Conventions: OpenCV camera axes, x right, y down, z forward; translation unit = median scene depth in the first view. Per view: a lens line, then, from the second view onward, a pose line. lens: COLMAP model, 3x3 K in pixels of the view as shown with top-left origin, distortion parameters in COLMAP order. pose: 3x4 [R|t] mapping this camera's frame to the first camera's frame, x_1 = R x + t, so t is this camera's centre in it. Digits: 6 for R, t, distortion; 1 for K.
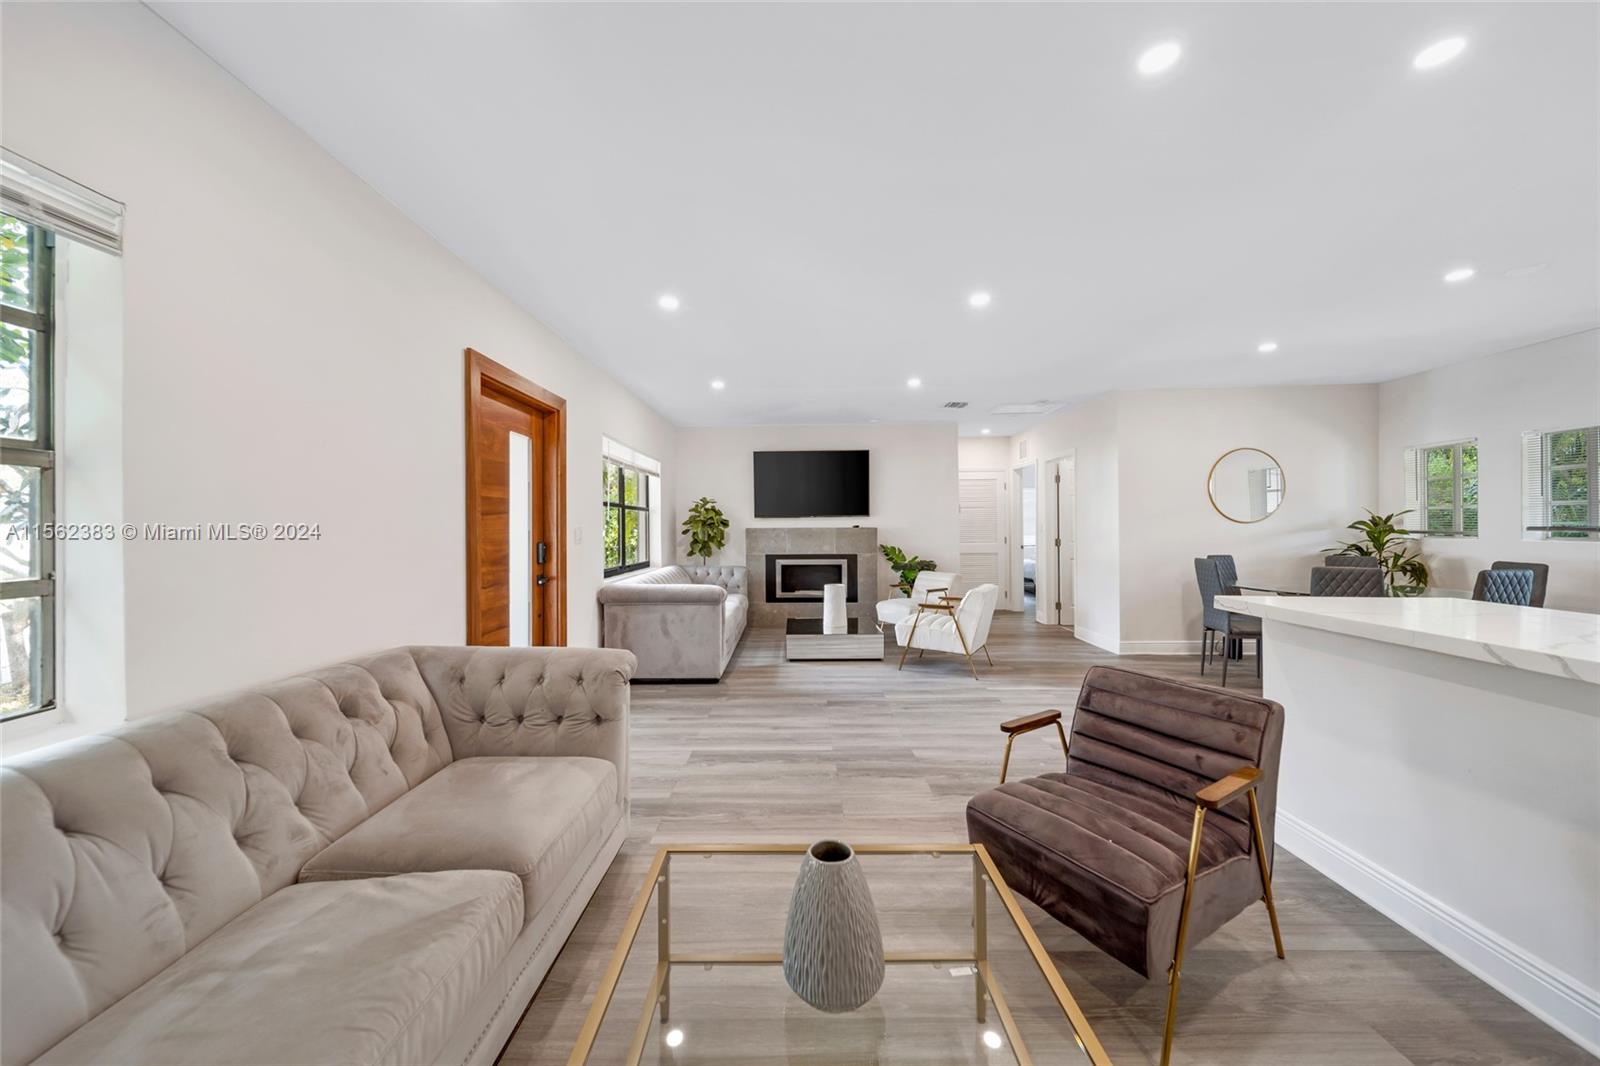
lens RADIAL K [[561.1, 0, 785.4], [0, 561.1, 527.0], [0, 0, 1]] dist [0.007064, -0.001840]
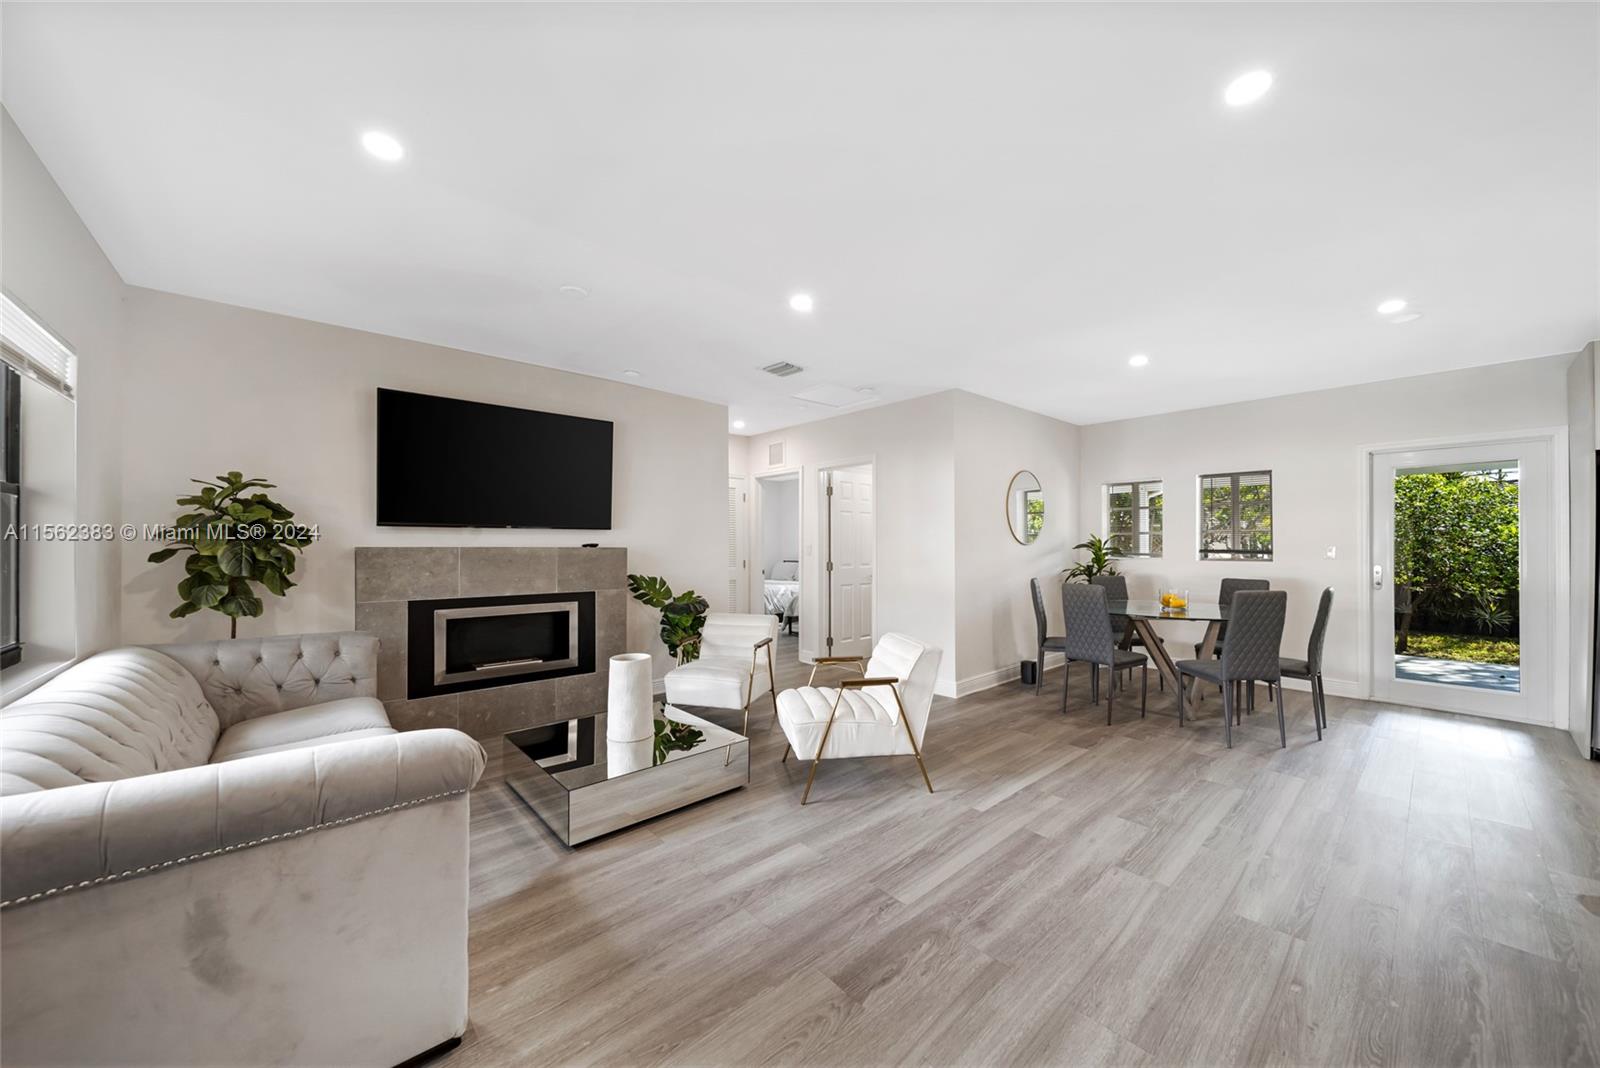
lens RADIAL K [[561.1, 0, 797.5], [0, 561.1, 542.9], [0, 0, 1]] dist [0.007064, -0.001840]
pose [[0.726956, 0.010880, 0.686597, -0.180255], [-0.005171, 0.999933, -0.010371, 0.002203], [-0.686664, 0.003989, 0.726964, 0.583957]]
